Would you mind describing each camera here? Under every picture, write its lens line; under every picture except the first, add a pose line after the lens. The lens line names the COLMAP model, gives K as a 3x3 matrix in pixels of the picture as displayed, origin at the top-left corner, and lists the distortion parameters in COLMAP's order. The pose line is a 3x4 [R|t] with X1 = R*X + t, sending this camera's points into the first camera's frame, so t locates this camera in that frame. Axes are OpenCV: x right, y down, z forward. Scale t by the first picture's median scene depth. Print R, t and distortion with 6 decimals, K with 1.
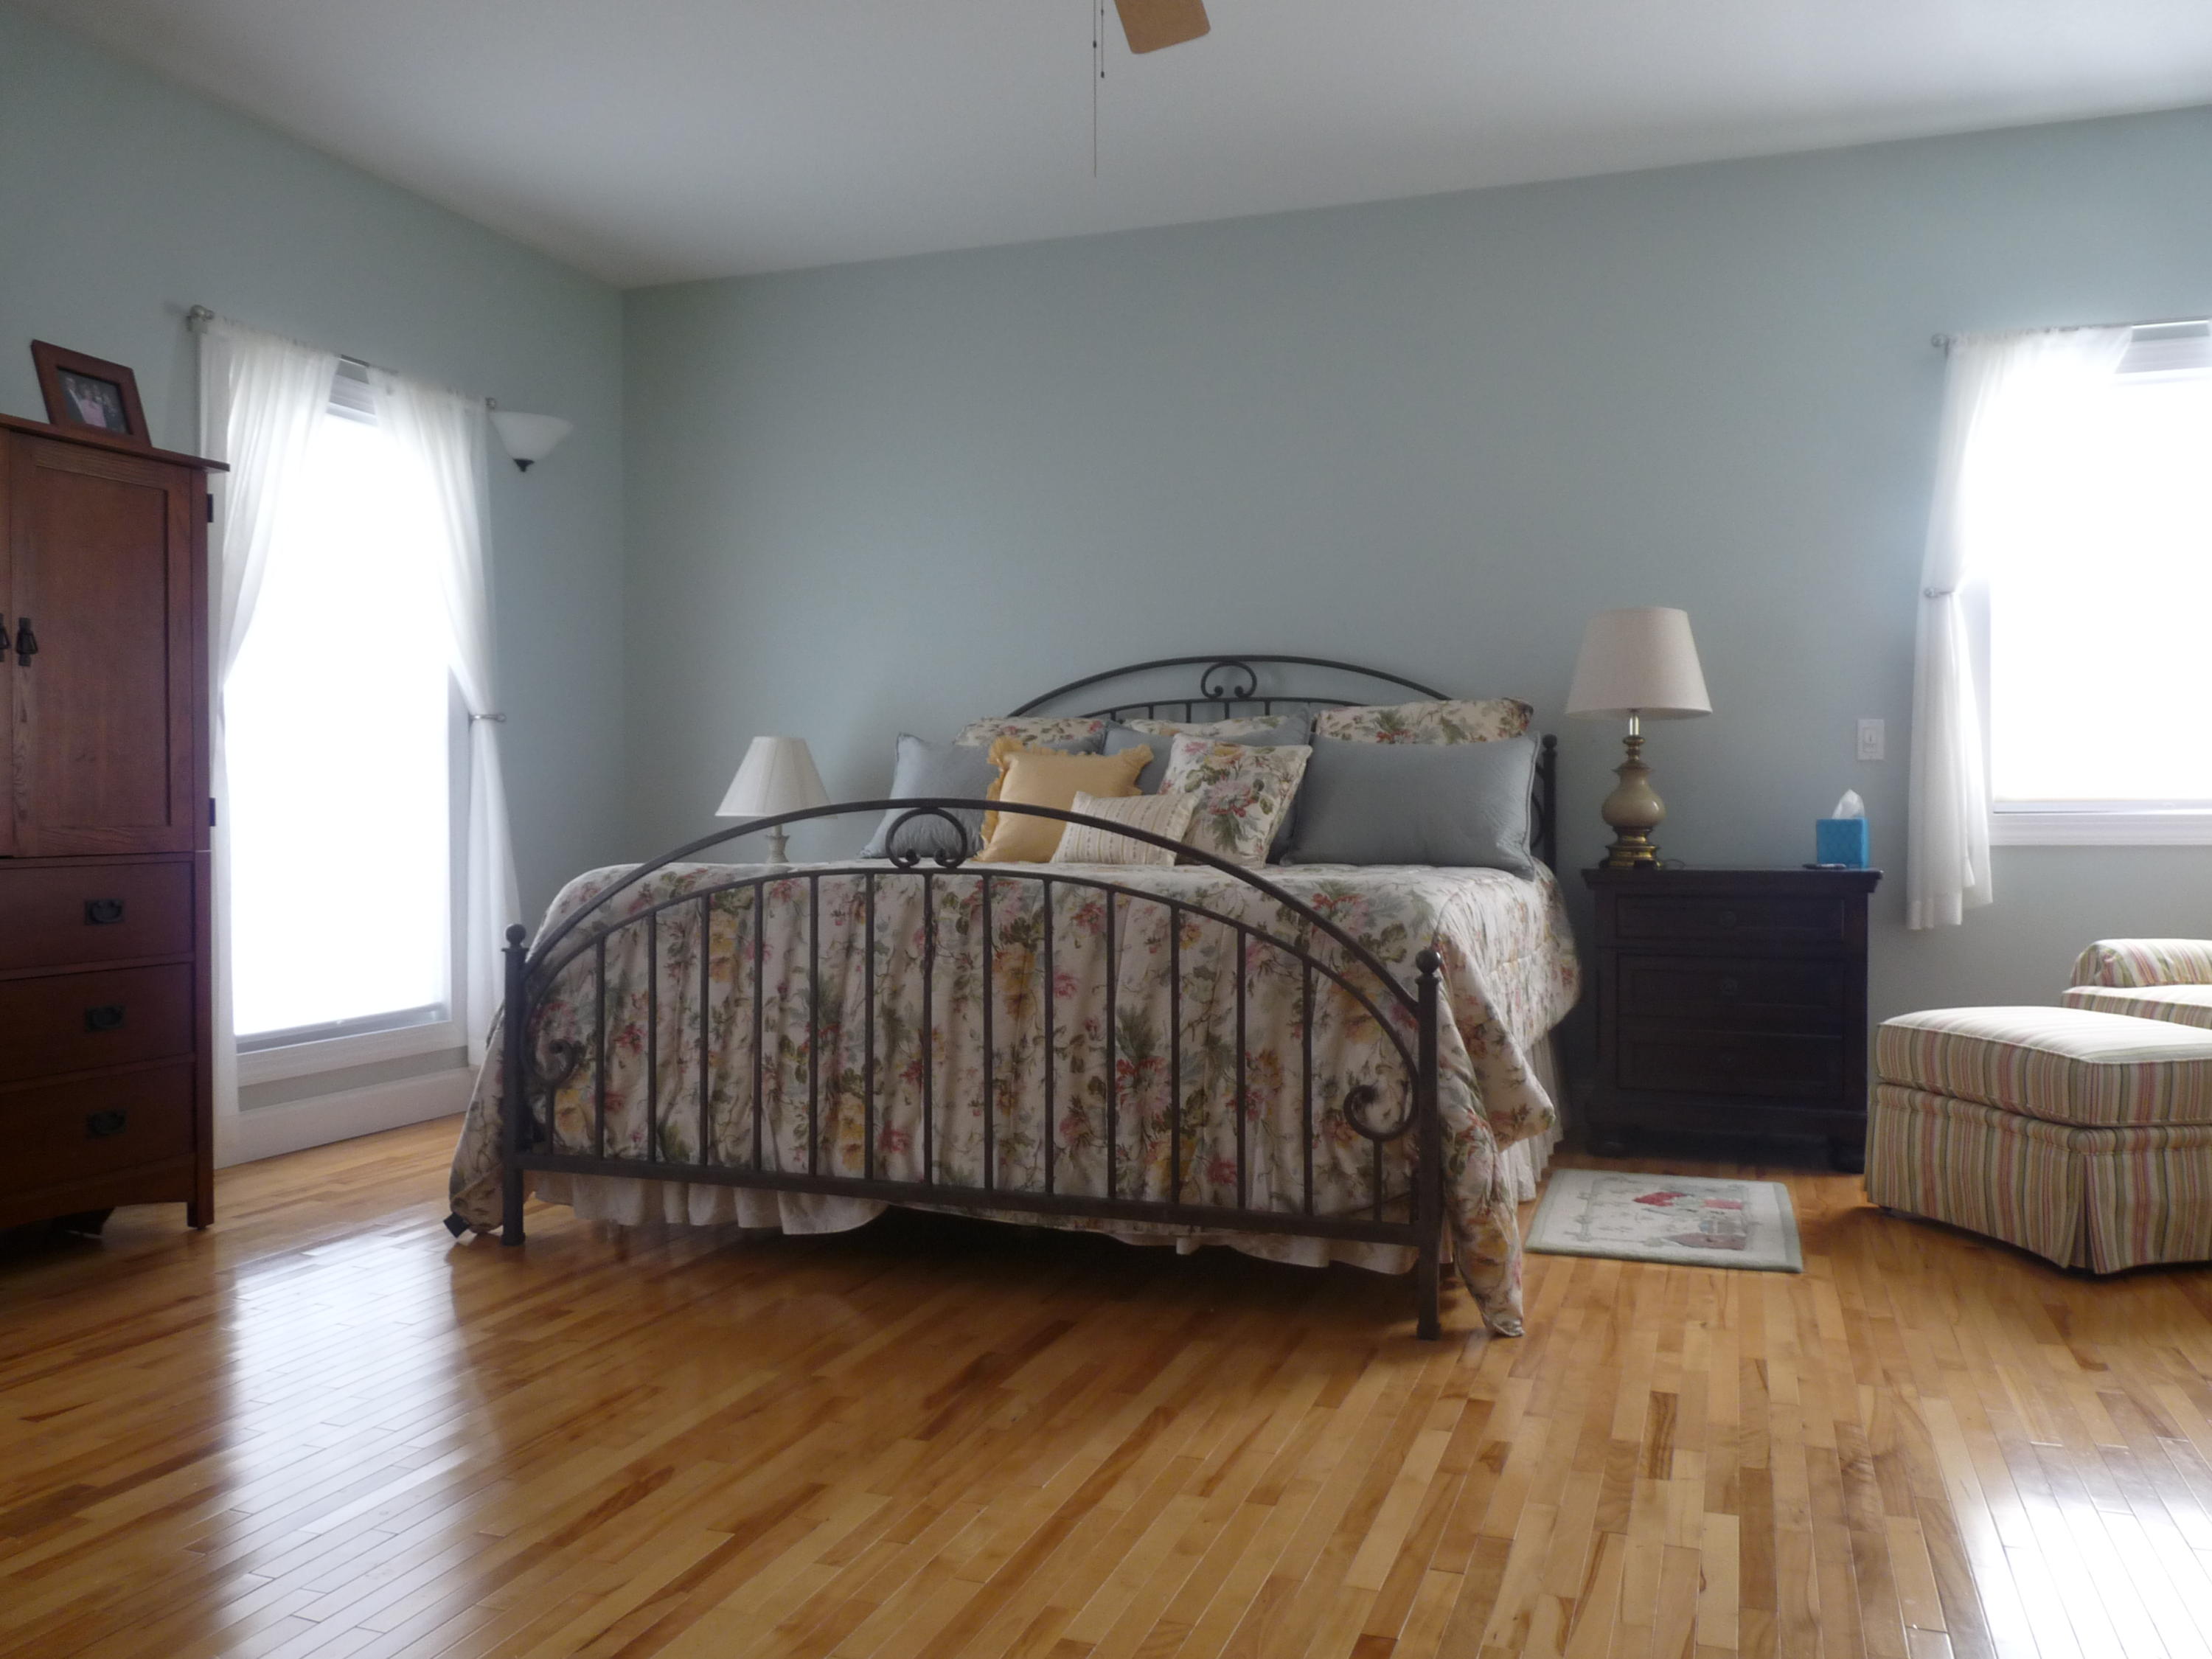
lens RADIAL K [[1756.0, 0, 1100.2], [0, 1756.0, 836.2], [0, 0, 1]] dist [-0.023375, -0.008197]
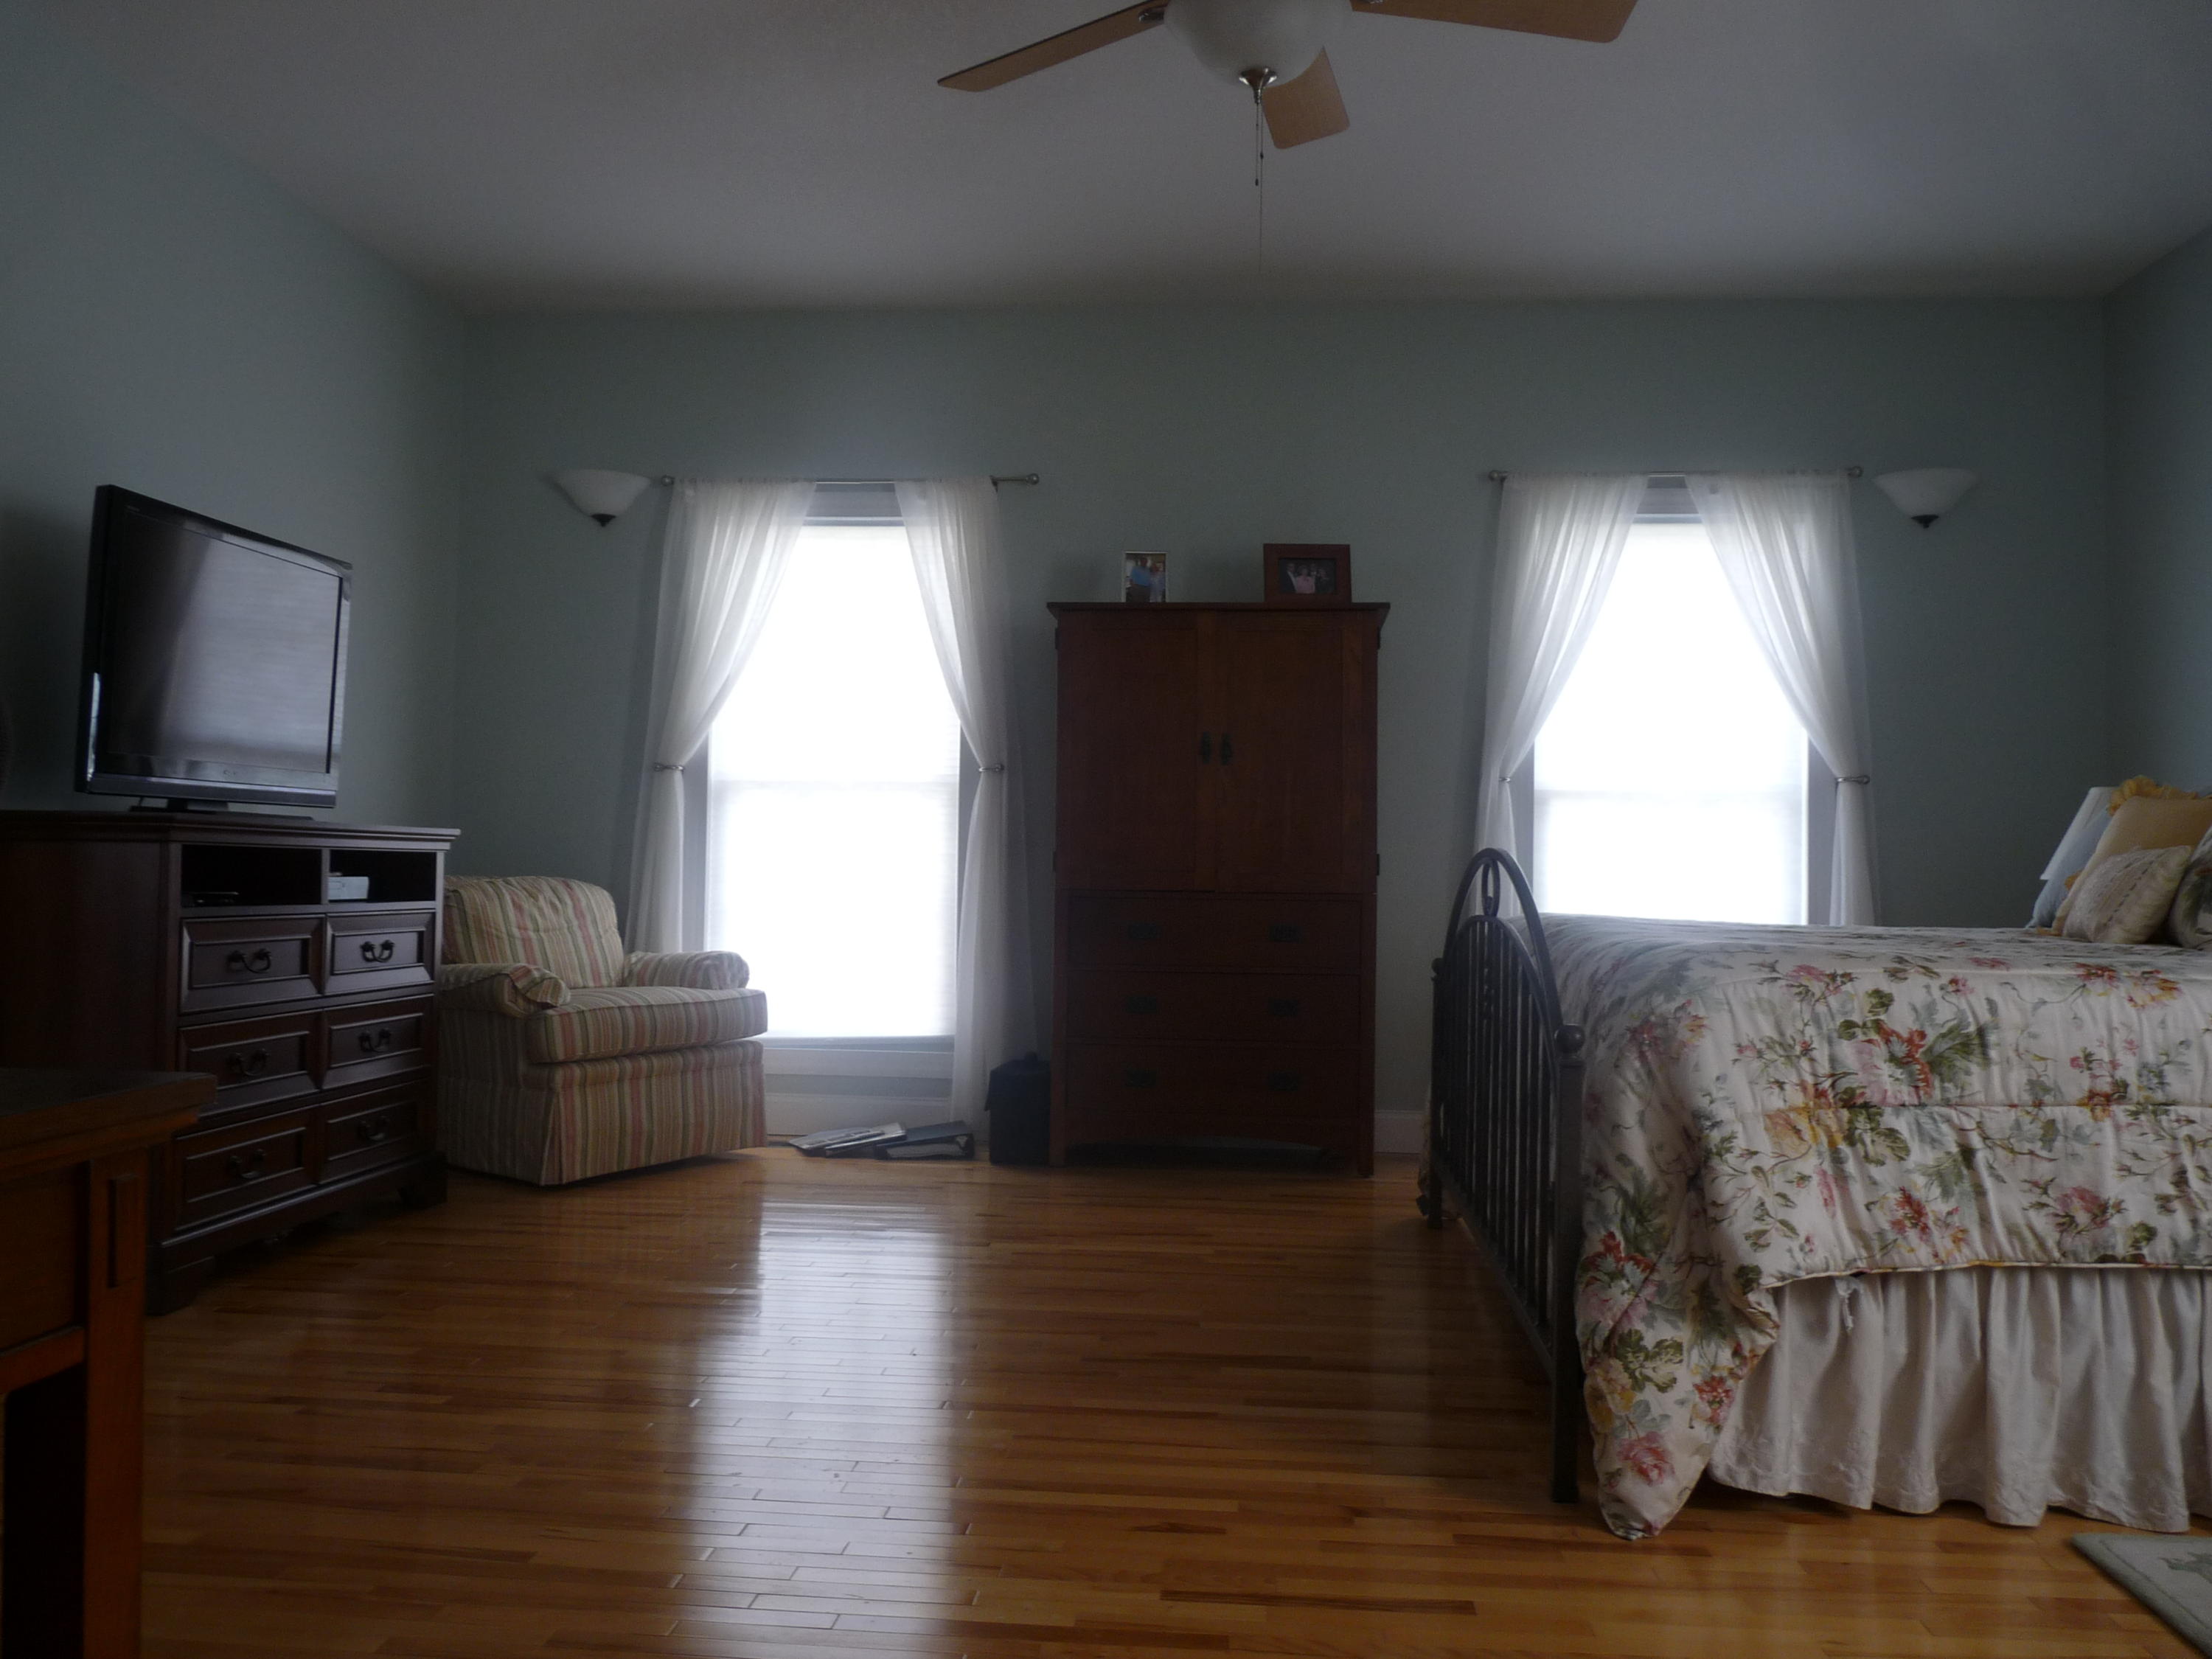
lens RADIAL K [[1756.0, 0, 1100.2], [0, 1756.0, 836.2], [0, 0, 1]] dist [-0.023375, -0.008197]
pose [[0.257831, -0.017466, -0.966032, 0.755746], [-0.028584, 0.999261, -0.025696, 0.004716], [0.965767, 0.034238, 0.257141, 0.468602]]
